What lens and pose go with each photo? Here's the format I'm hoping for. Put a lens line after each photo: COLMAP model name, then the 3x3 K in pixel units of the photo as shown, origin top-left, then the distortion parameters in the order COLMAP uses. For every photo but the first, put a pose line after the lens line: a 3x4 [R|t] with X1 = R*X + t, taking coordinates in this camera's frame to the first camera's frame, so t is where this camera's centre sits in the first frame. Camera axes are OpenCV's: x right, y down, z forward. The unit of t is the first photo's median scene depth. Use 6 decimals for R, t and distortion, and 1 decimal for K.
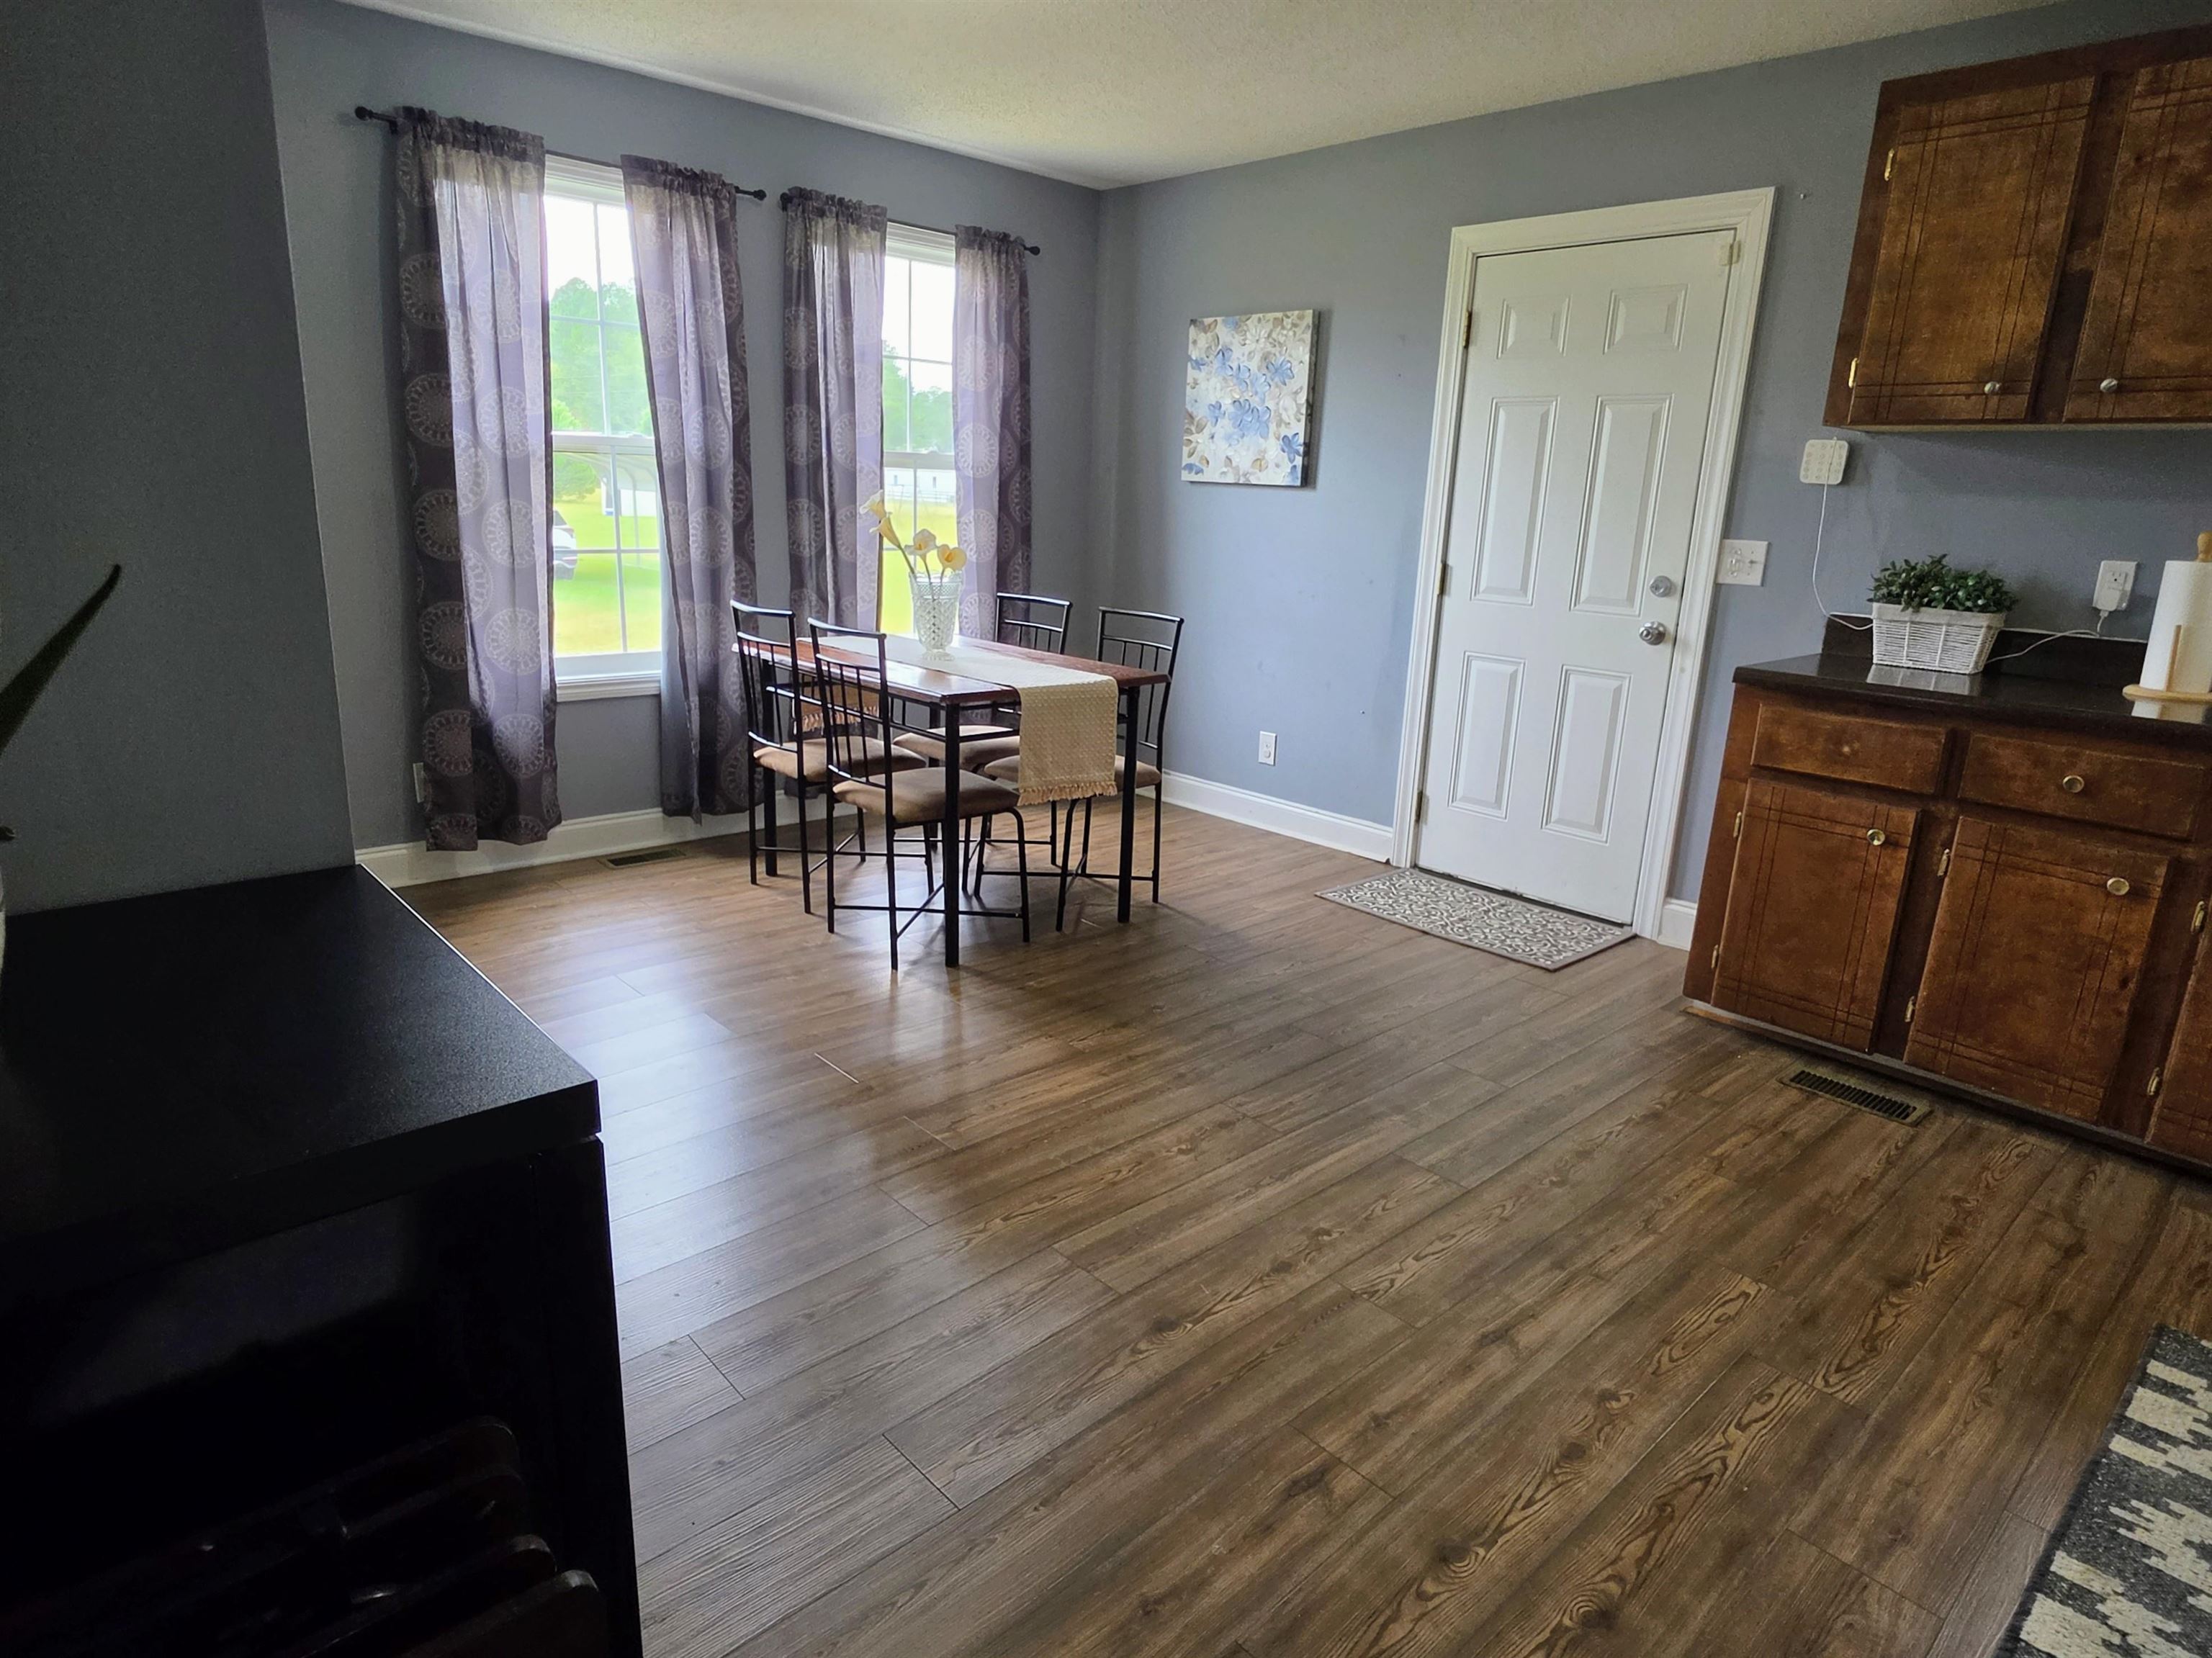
lens RADIAL K [[1307.5, 0, 1117.2], [0, 1307.5, 828.1], [0, 0, 1]] dist [0.000450, 0.000106]
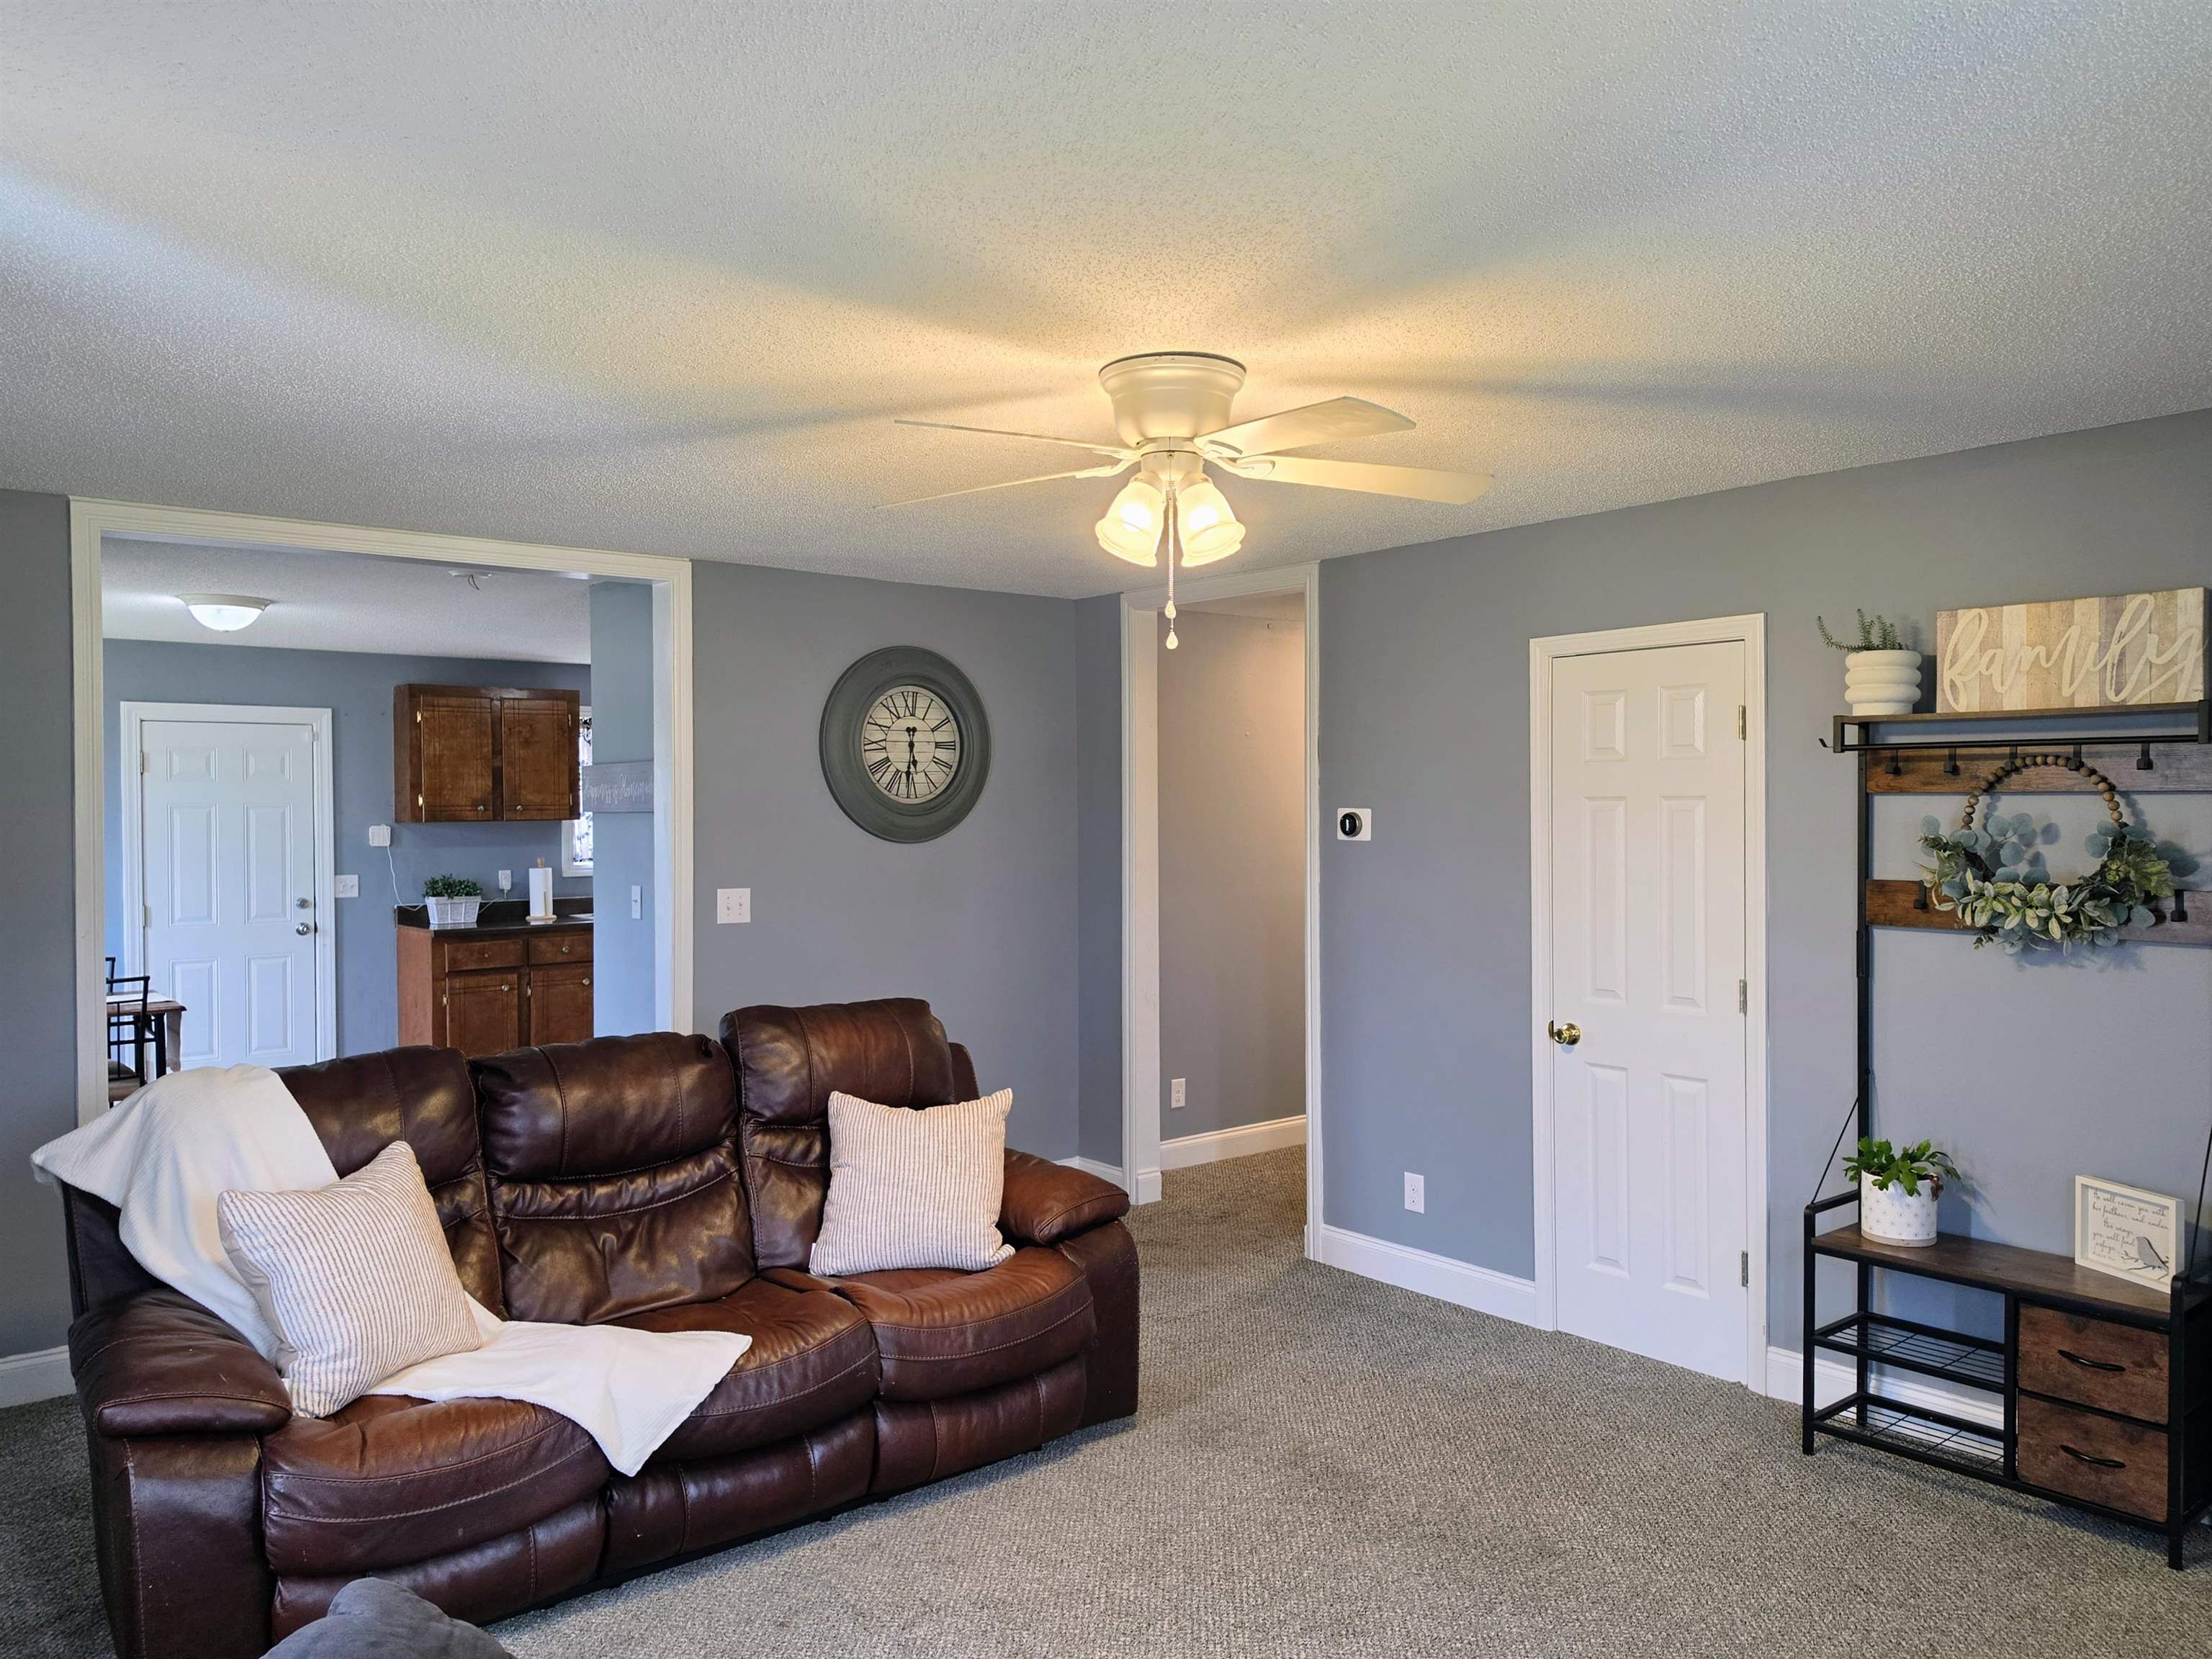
lens RADIAL K [[1596.5, 0, 1107.1], [0, 1596.5, 831.5], [0, 0, 1]] dist [0.088905, -0.117112]
pose [[0.069439, -0.057777, 0.995912, -1.874941], [0.261051, 0.964586, 0.037759, -0.077411], [-0.962824, 0.257362, 0.082063, -0.321309]]
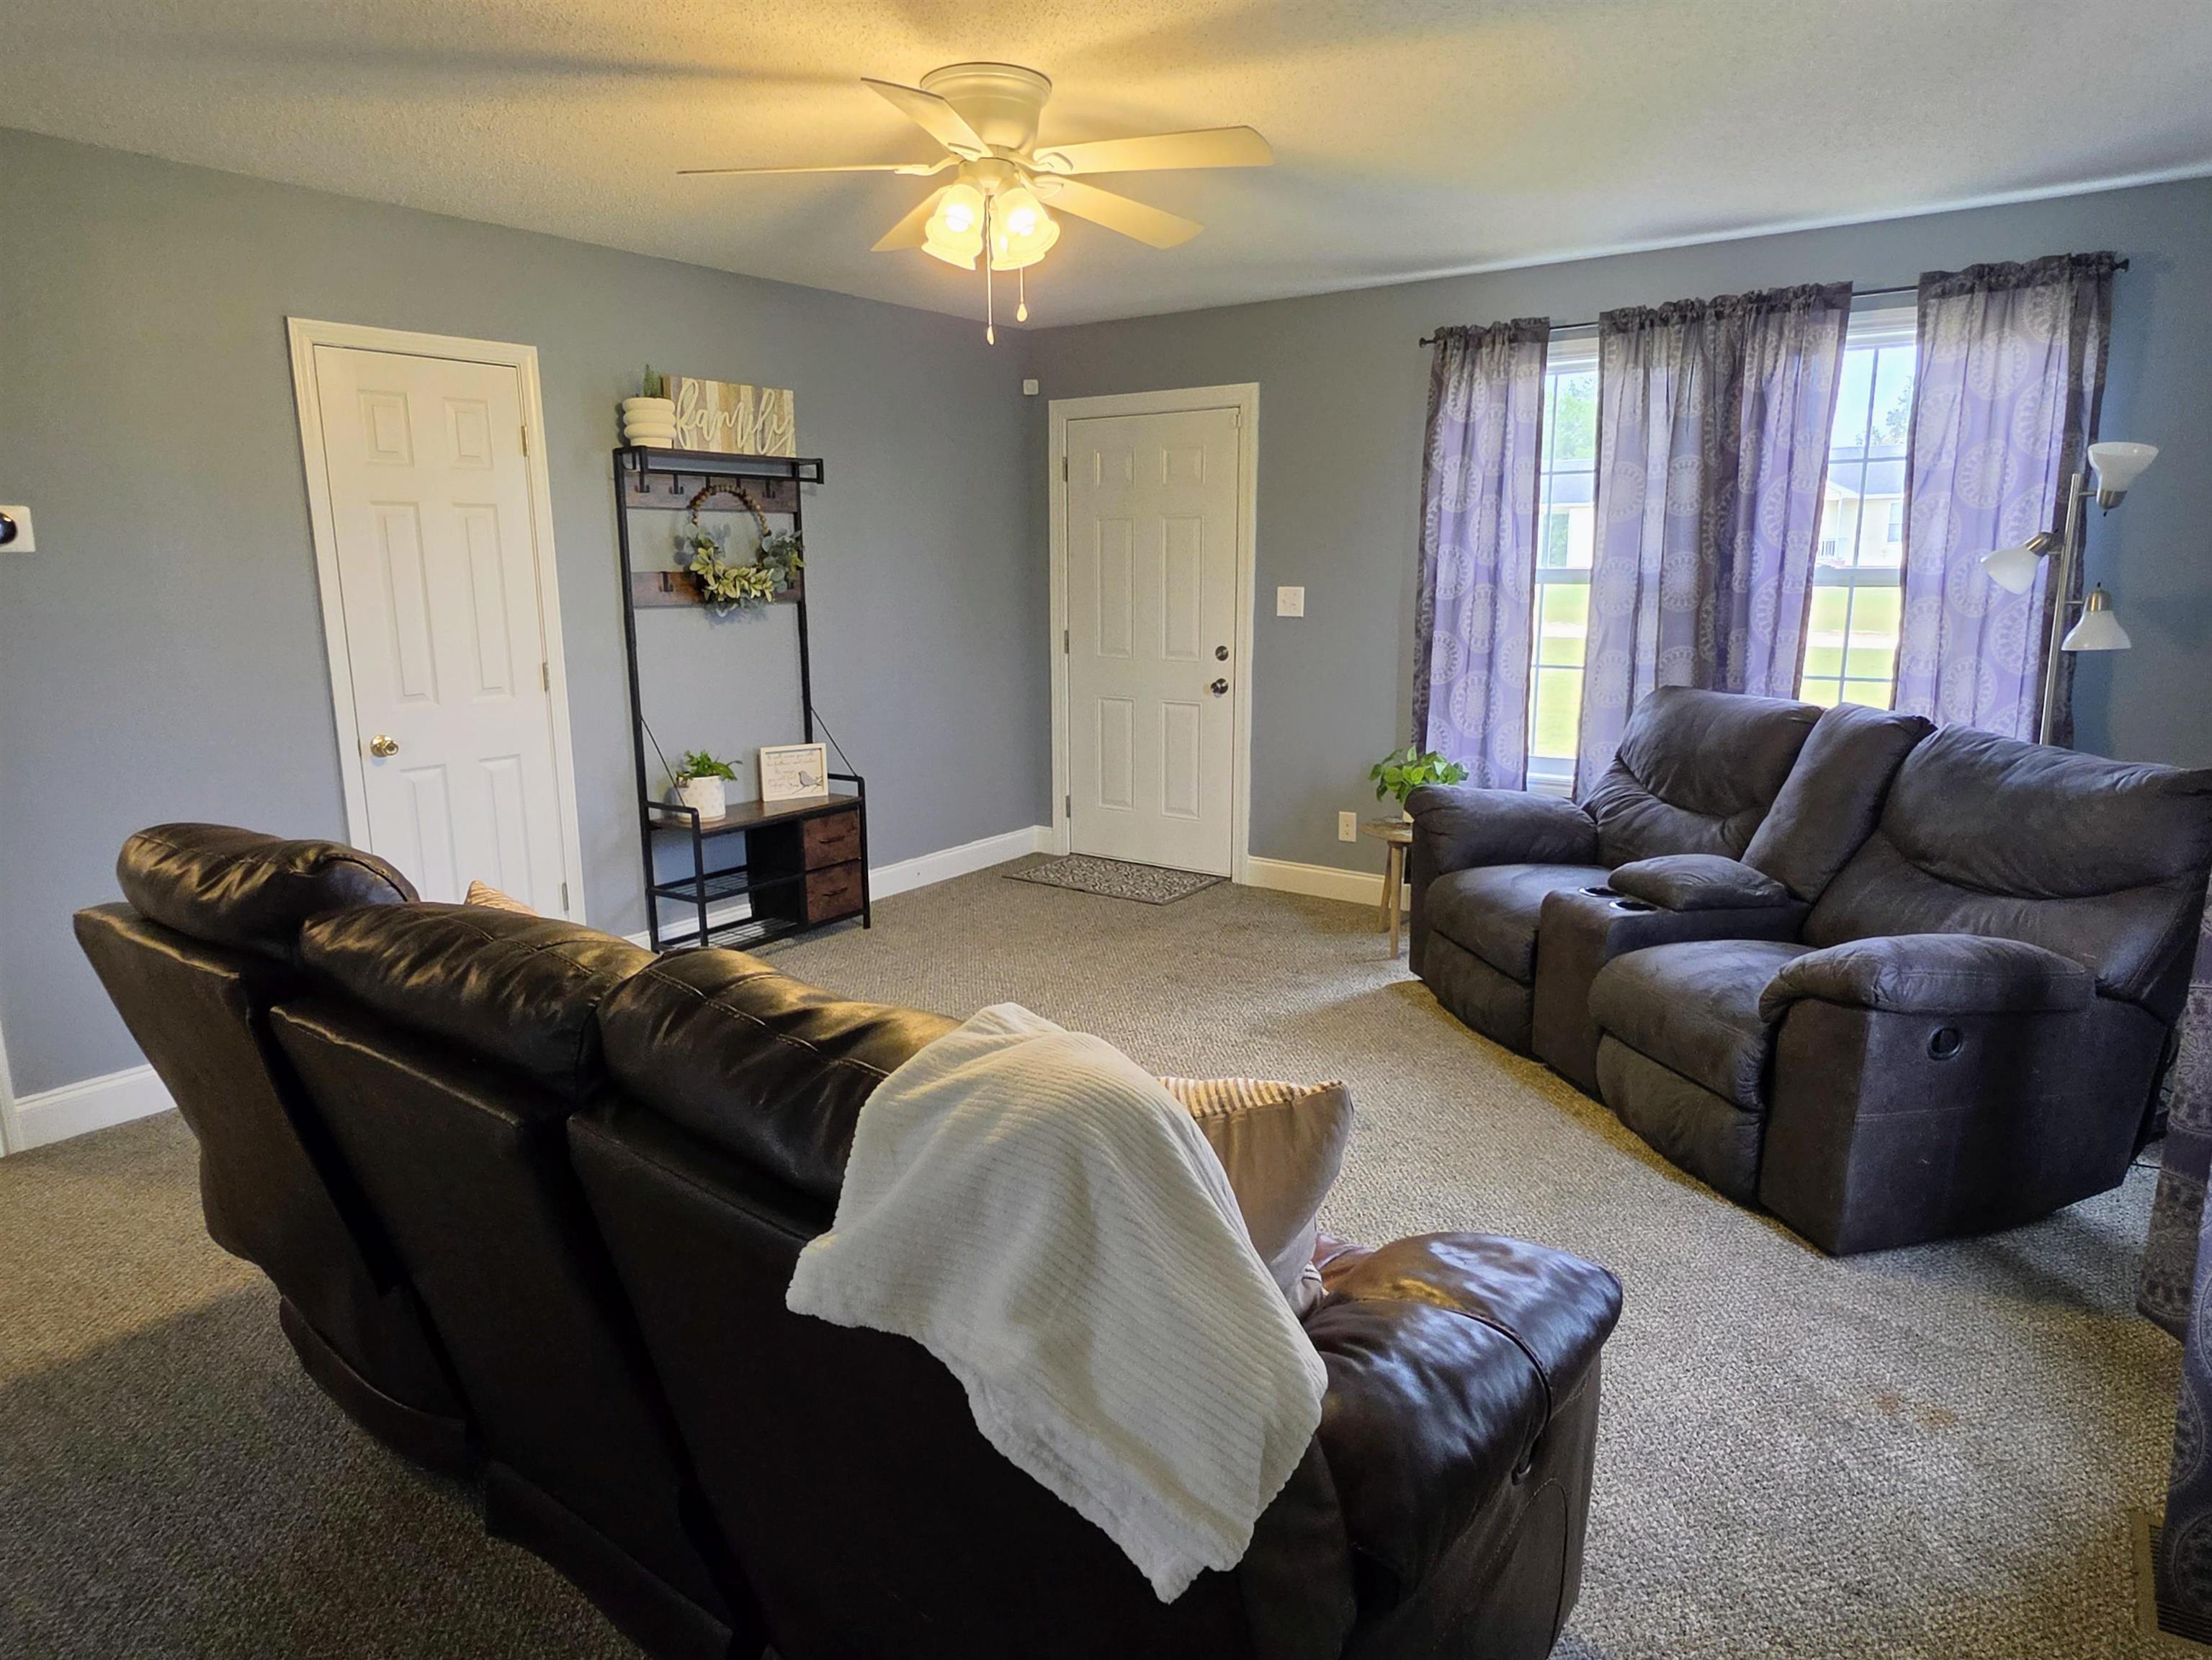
lens RADIAL K [[1384.4, 0, 1124.8], [0, 1384.4, 820.2], [0, 0, 1]] dist [0.031173, -0.005924]
pose [[-0.976296, 0.008819, -0.216260, -0.890852], [-0.084814, 0.903672, 0.419742, -0.240110], [0.199130, 0.428134, -0.881504, 0.604814]]
